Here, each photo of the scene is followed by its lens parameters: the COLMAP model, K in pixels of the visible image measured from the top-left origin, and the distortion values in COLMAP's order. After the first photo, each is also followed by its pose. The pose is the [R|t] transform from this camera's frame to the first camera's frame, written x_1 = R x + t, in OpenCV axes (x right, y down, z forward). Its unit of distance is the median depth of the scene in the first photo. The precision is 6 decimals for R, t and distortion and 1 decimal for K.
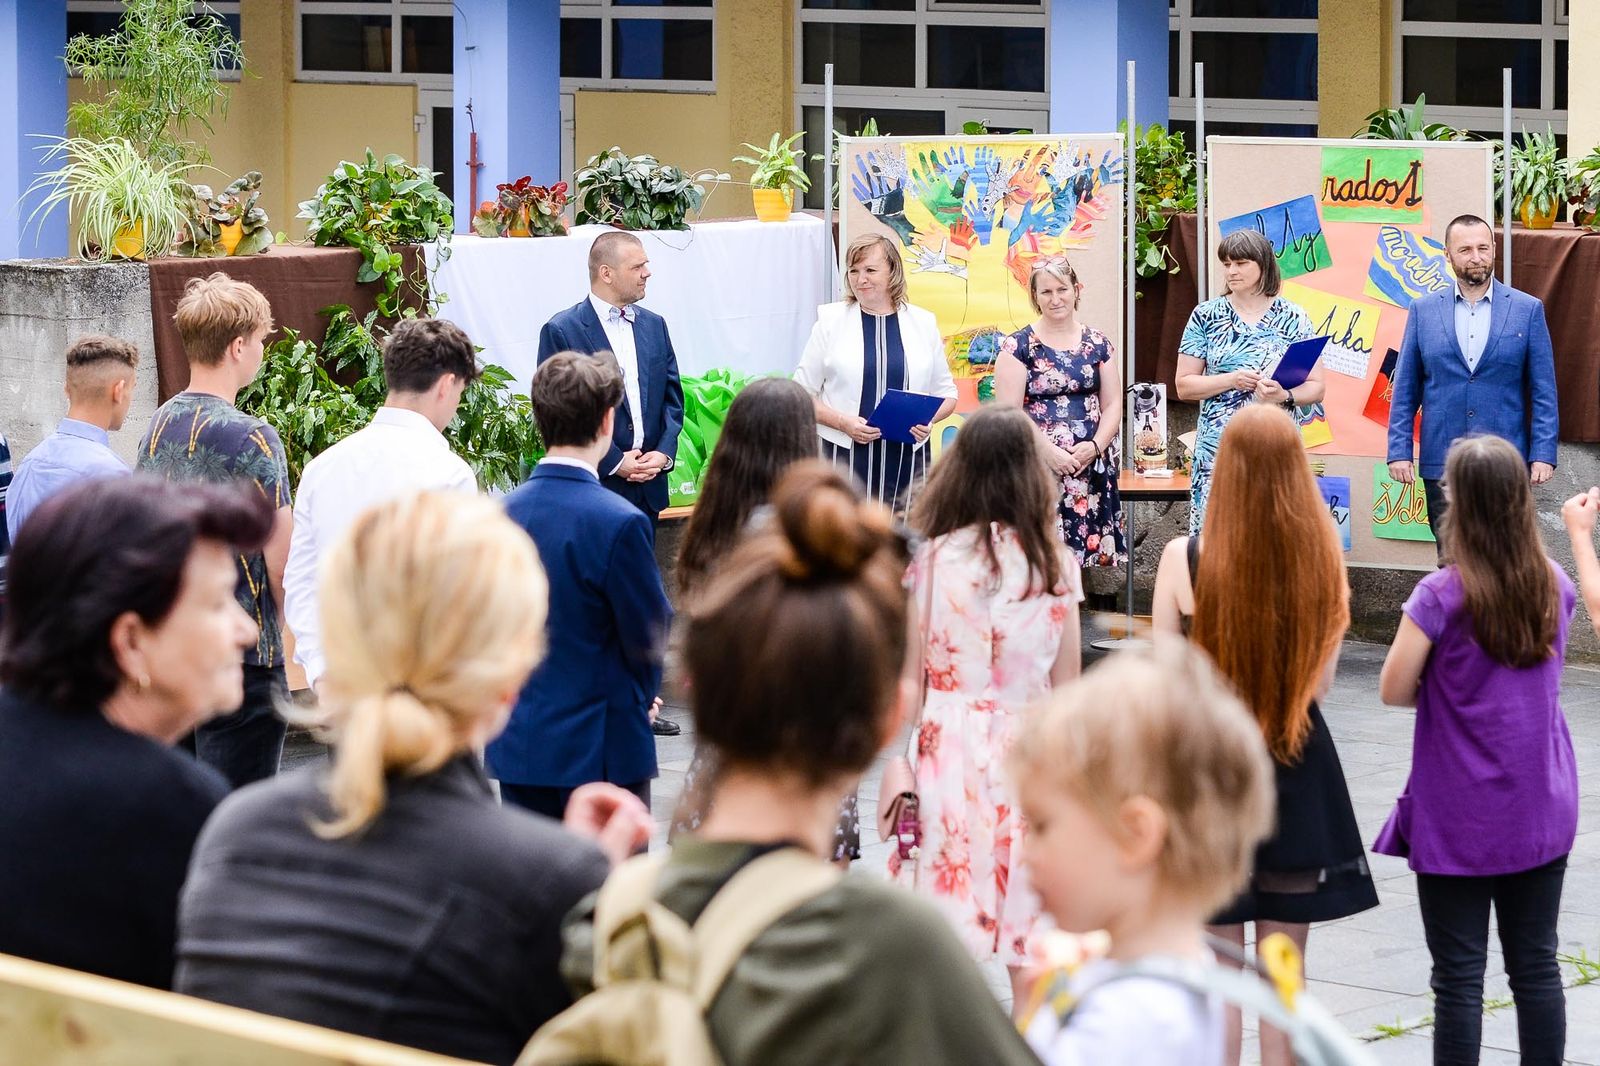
lens RADIAL K [[4895.0, 0, 798.7], [0, 4895.0, 533.2], [0, 0, 1]] dist [-0.219600, 0.000000]
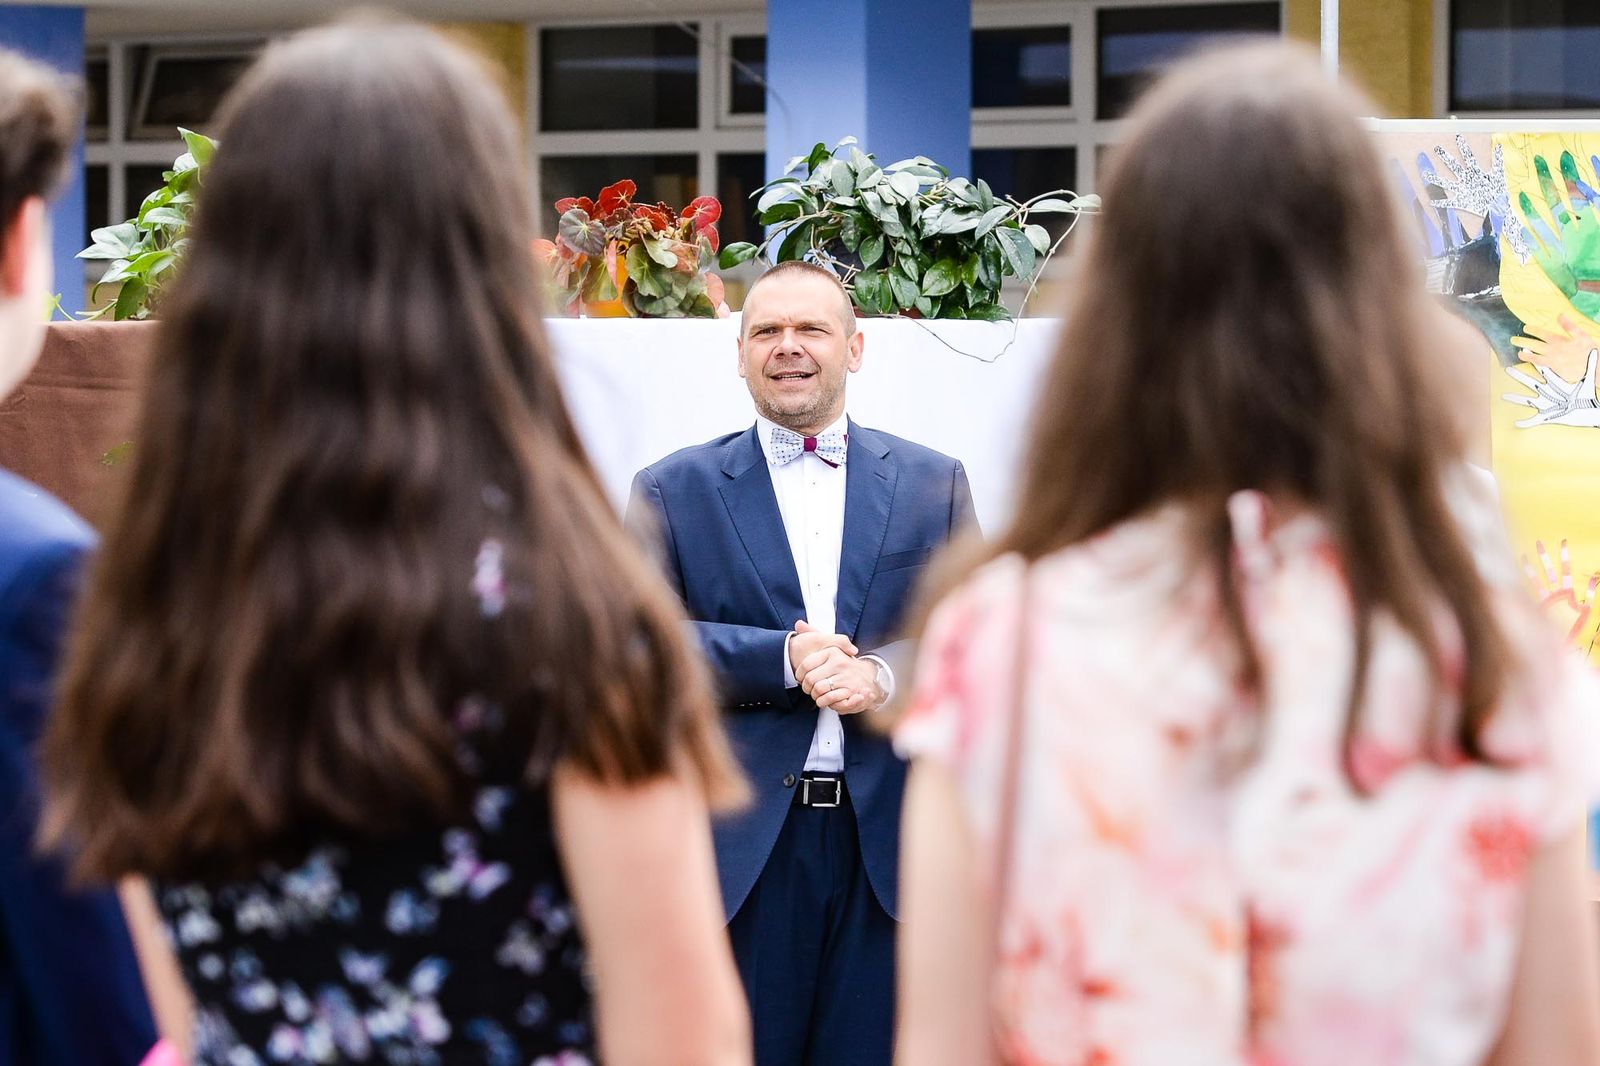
lens RADIAL K [[7858.1, 0, 801.0], [0, 7858.1, 533.4], [0, 0, 1]] dist [0.109627, 0.000000]
pose [[0.995218, -0.000049, -0.097678, 0.029680], [-0.008227, 0.996404, -0.084325, 0.018412], [0.097330, 0.084725, 0.991639, 0.300247]]
